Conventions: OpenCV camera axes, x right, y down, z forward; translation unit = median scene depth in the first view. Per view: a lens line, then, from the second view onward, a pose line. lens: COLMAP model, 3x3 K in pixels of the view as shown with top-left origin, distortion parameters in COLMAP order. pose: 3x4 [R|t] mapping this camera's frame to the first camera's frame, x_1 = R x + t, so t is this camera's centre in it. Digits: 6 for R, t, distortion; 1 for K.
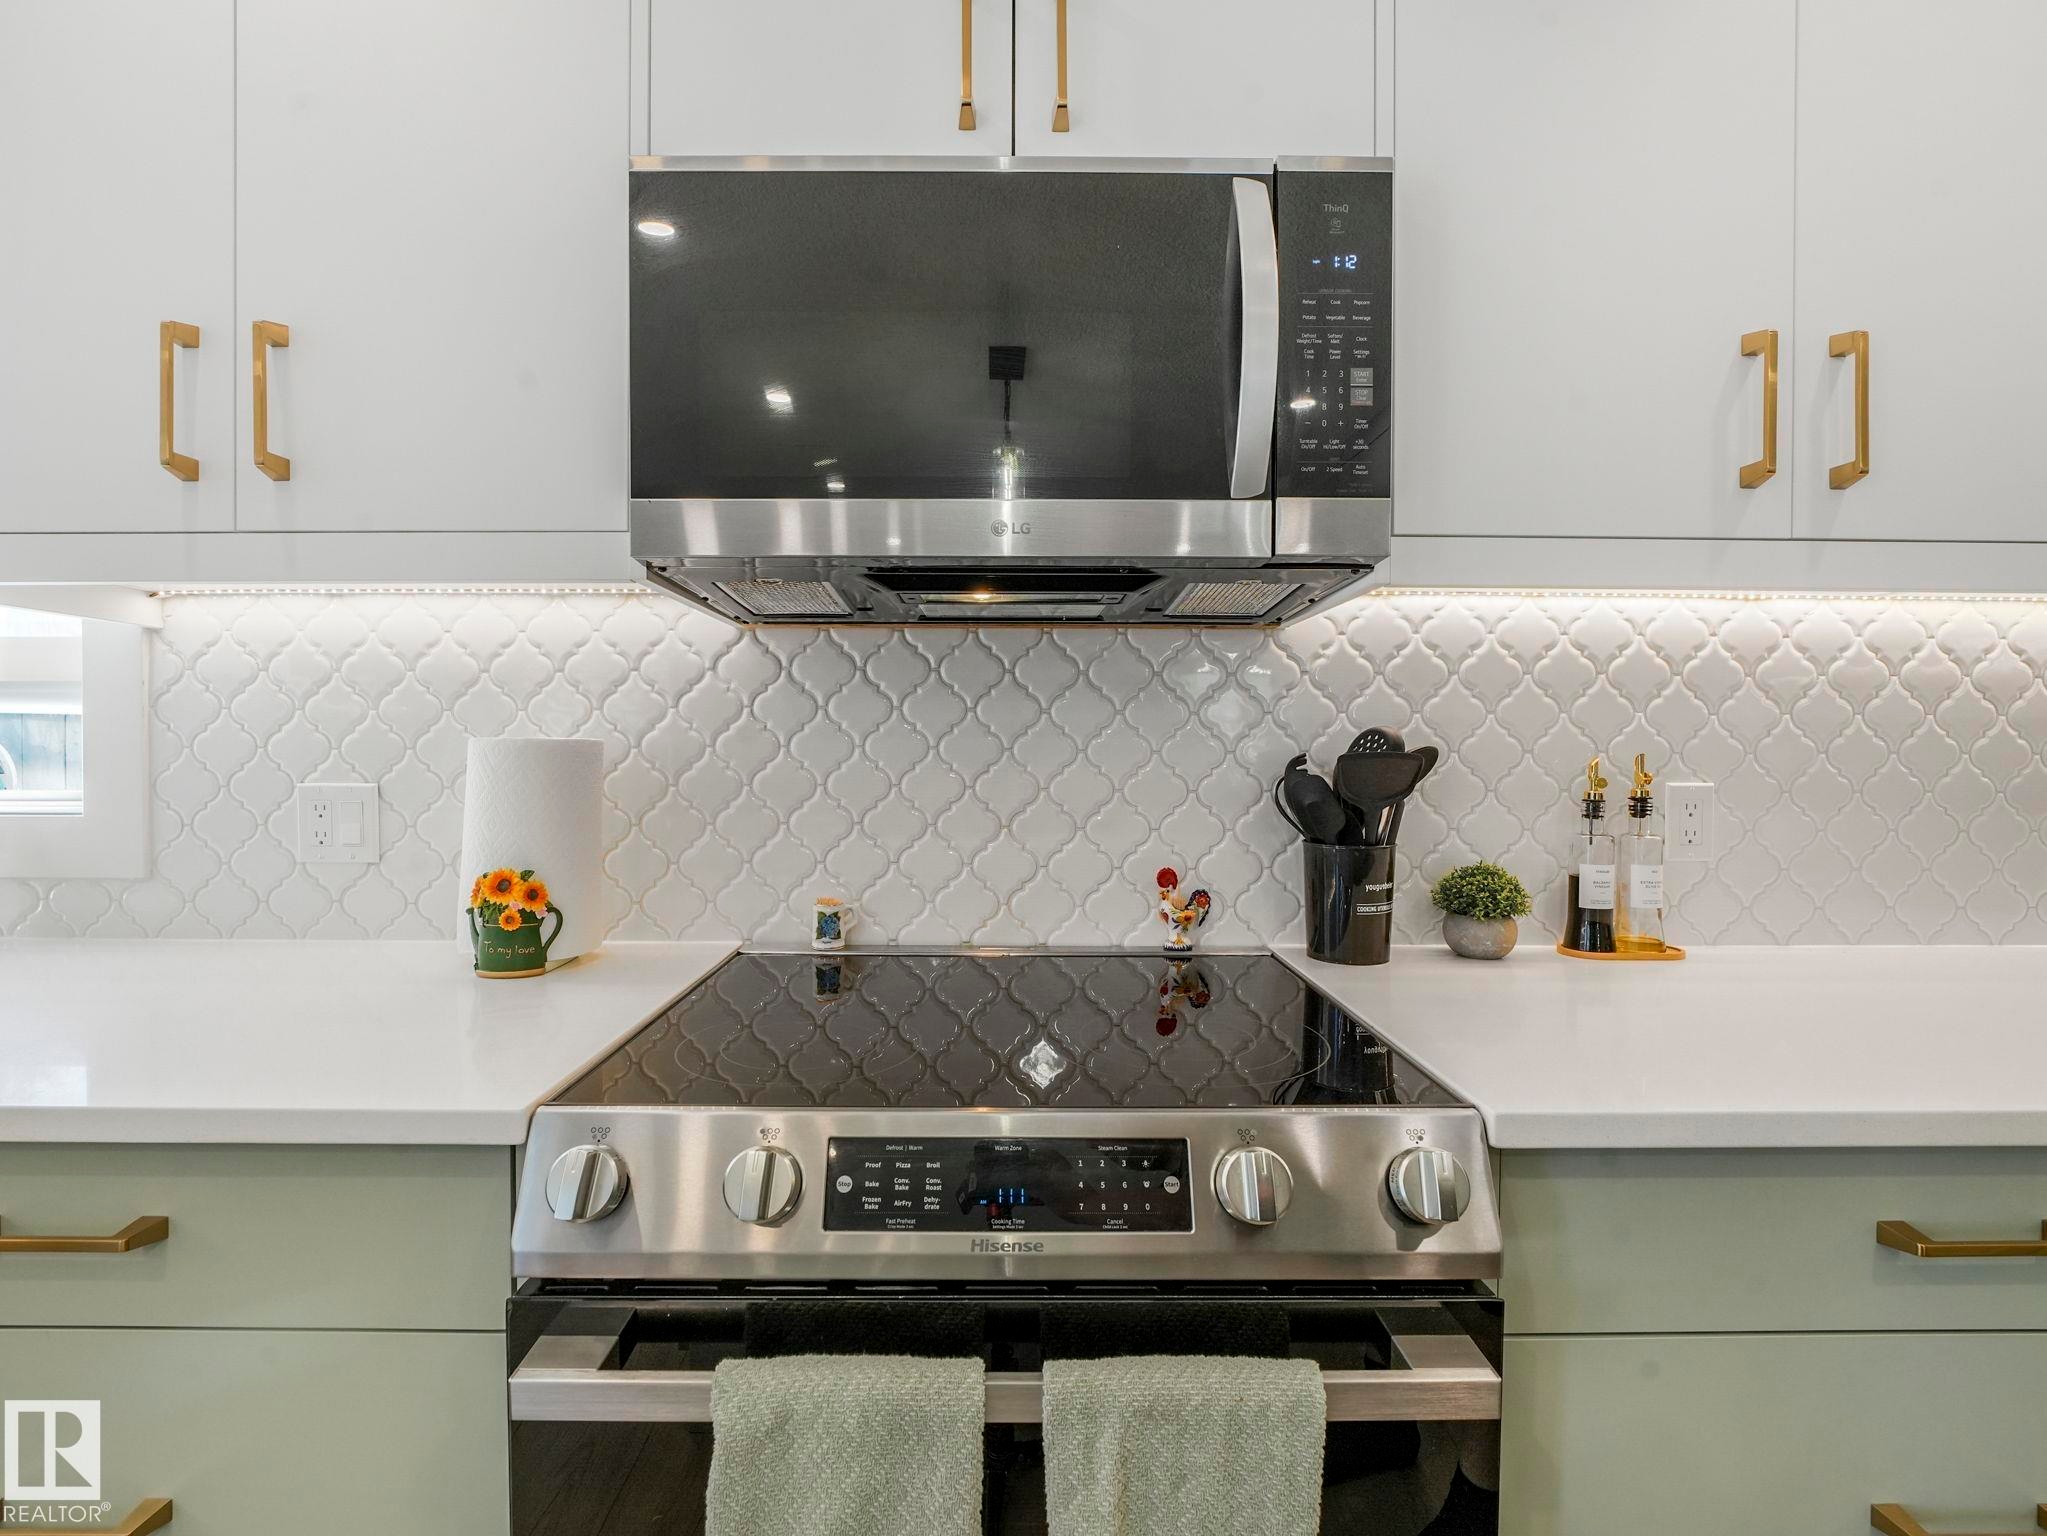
lens RADIAL K [[976.1, 0, 1005.4], [0, 976.1, 752.0], [0, 0, 1]] dist [-0.003014, -0.000096]
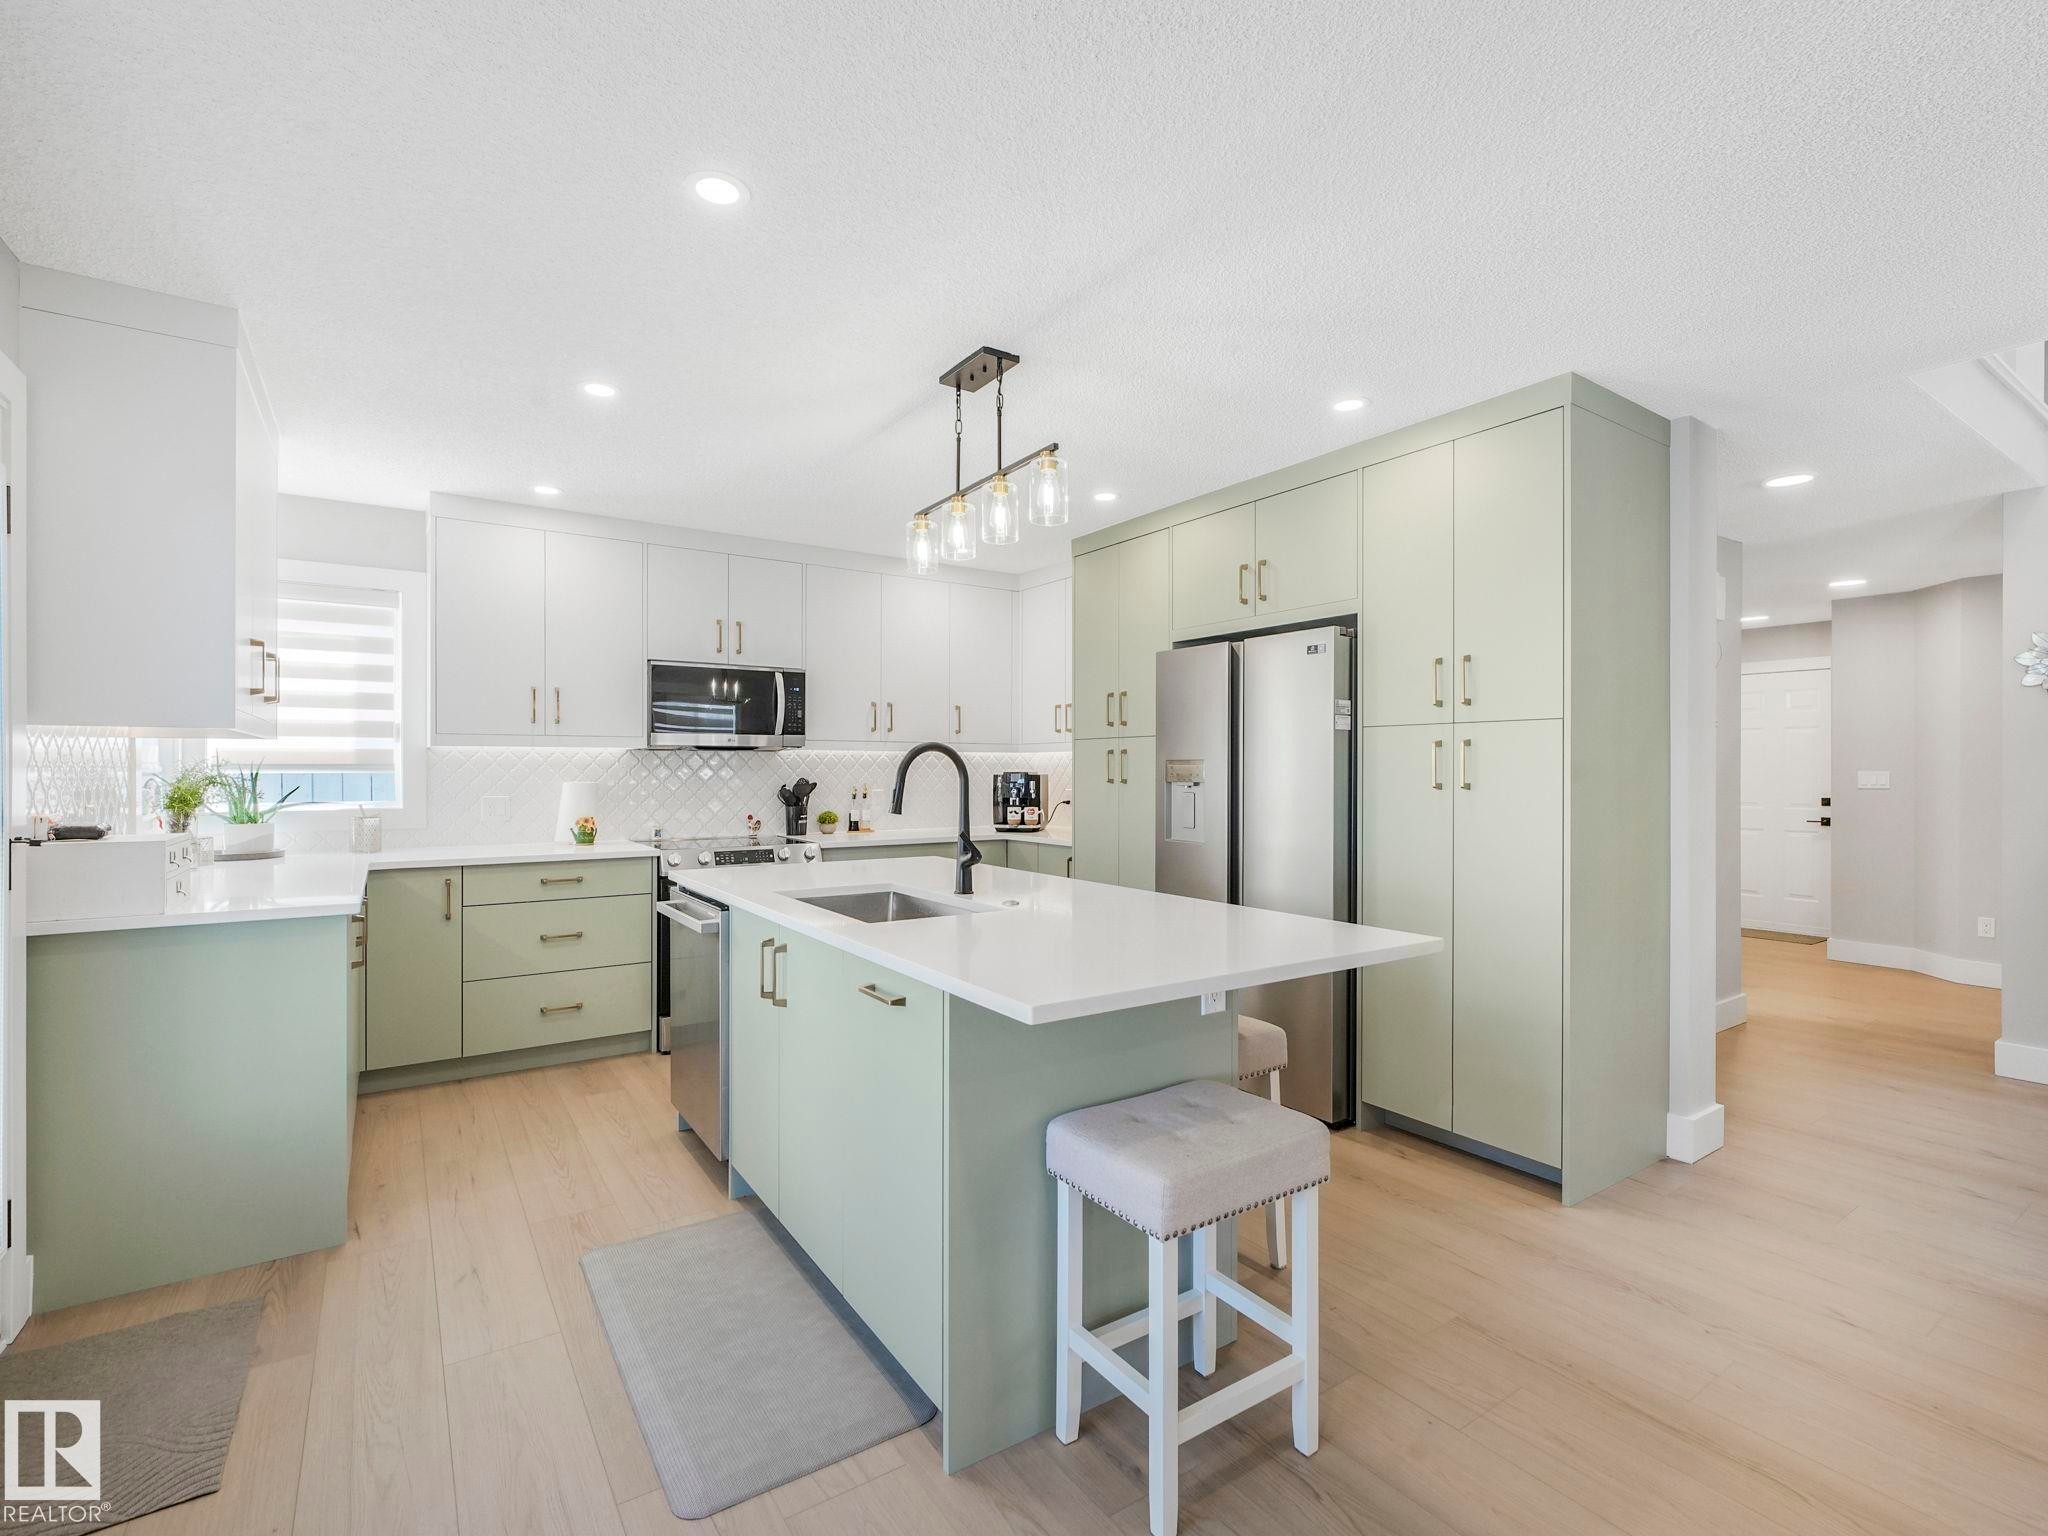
lens RADIAL K [[954.8, 0, 1021.7], [0, 954.8, 774.9], [0, 0, 1]] dist [-0.034767, 0.004230]
pose [[0.833870, -0.006369, 0.551925, -1.063327], [0.002567, 0.999967, 0.007660, -0.064330], [-0.551955, -0.004971, 0.833859, -2.846148]]
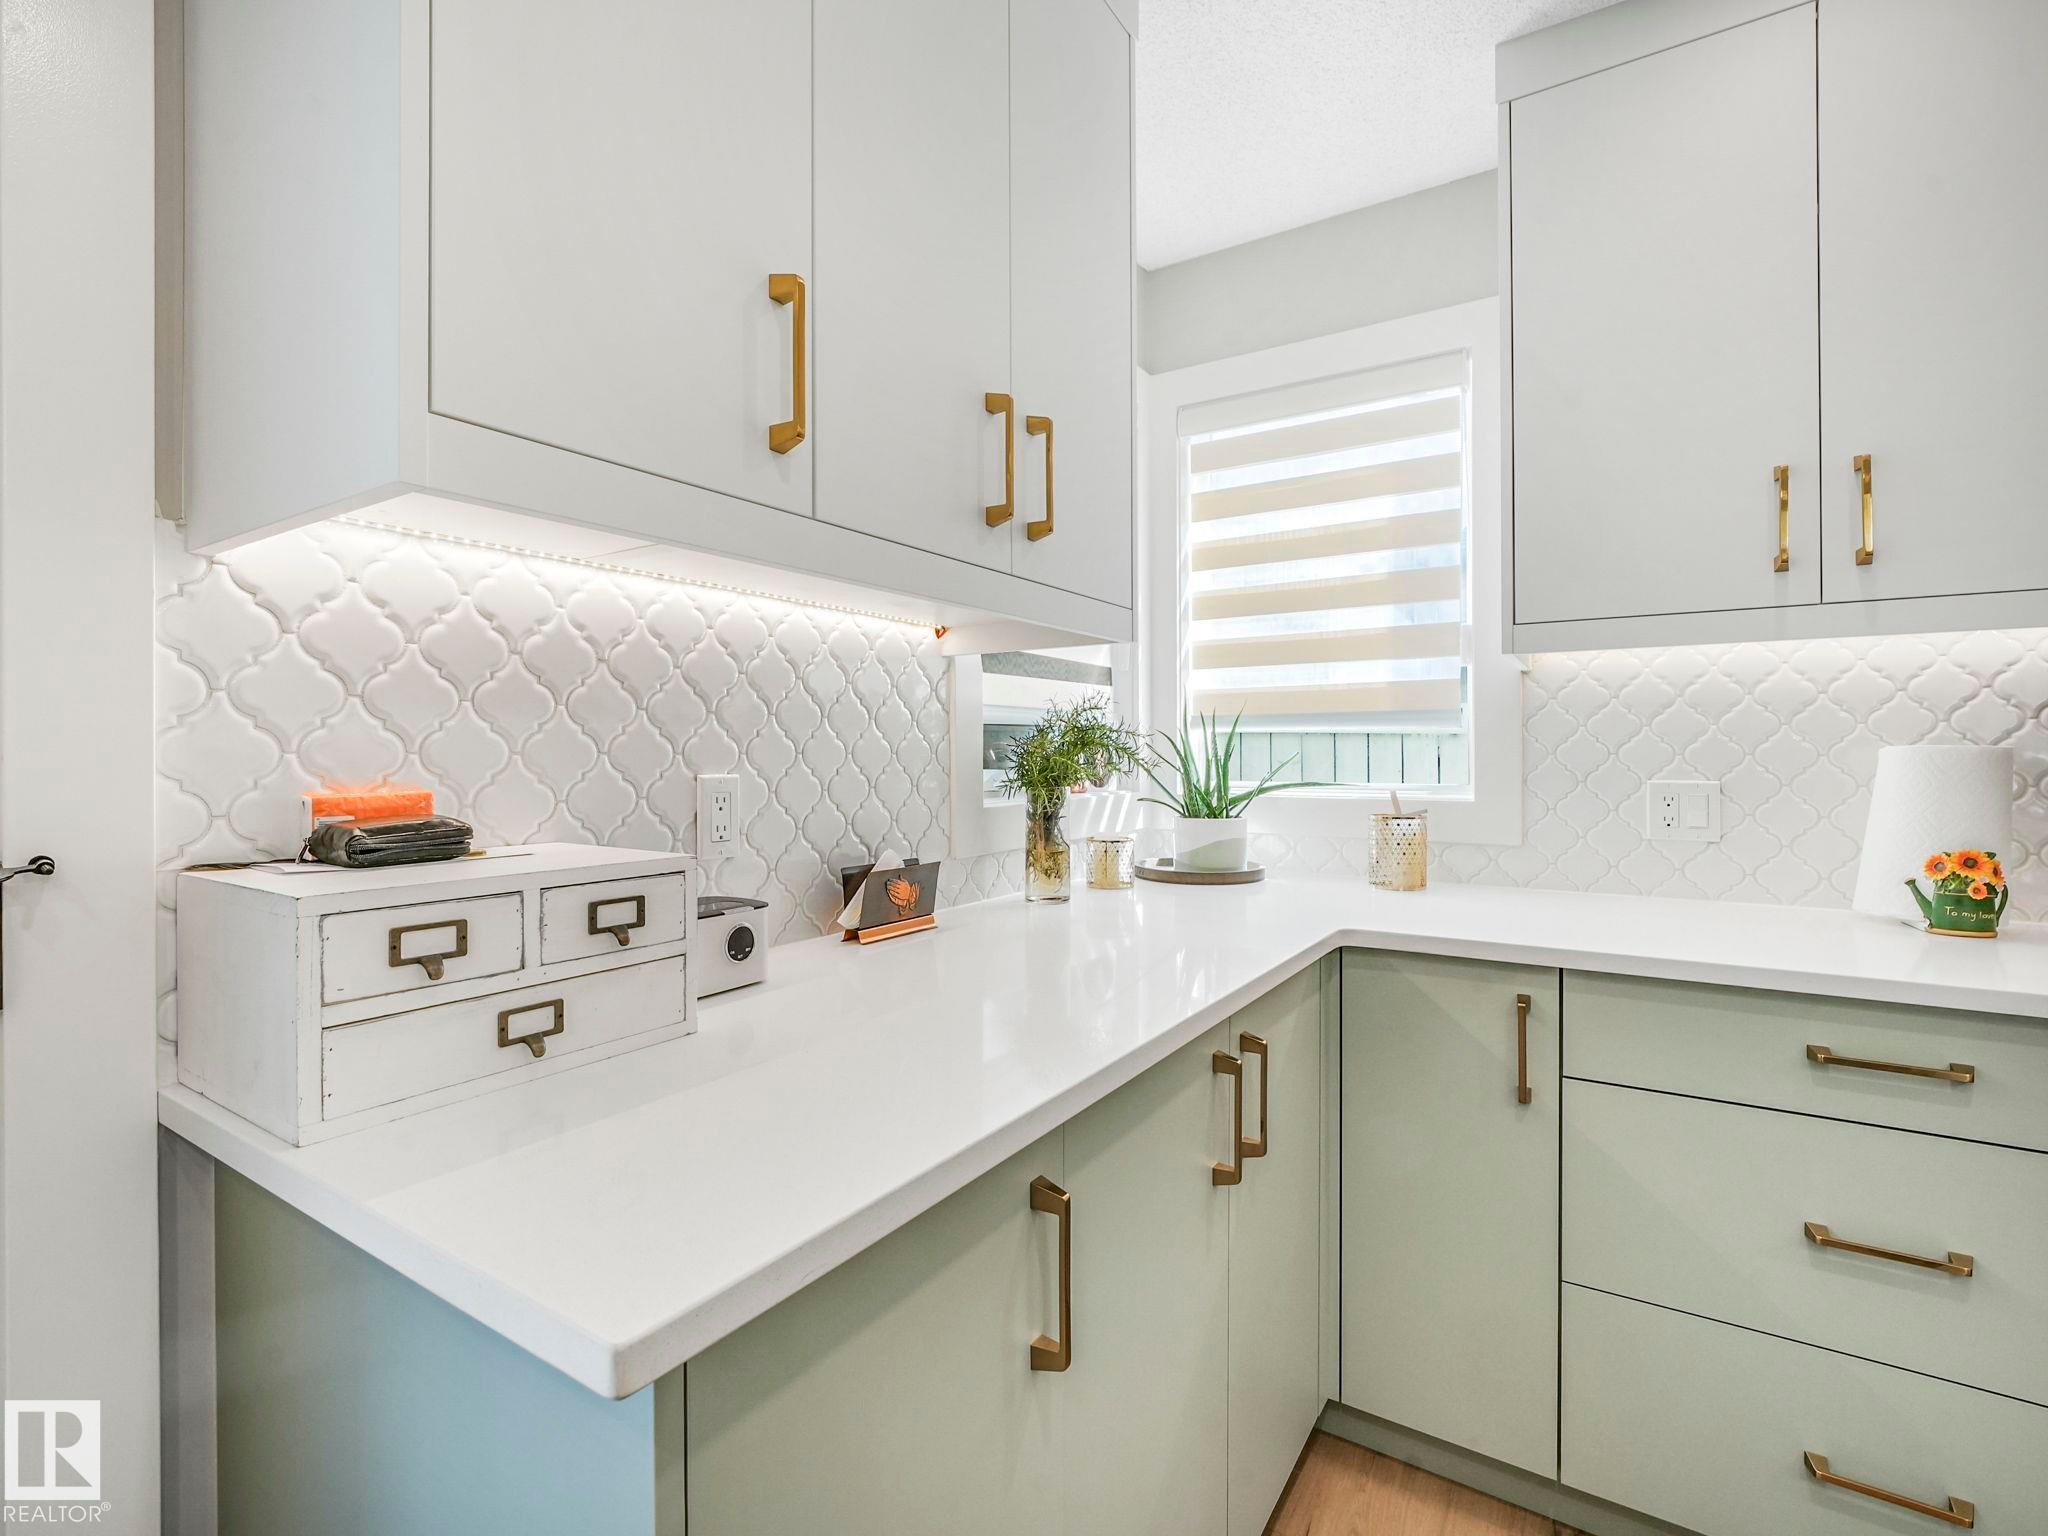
lens RADIAL K [[954.8, 0, 1003.9], [0, 954.8, 742.6], [0, 0, 1]] dist [-0.034767, 0.004230]
pose [[0.826371, -0.007959, -0.563070, -0.811164], [-0.000234, 0.999895, -0.014478, -0.001451], [0.563126, 0.012097, 0.826282, -0.645007]]
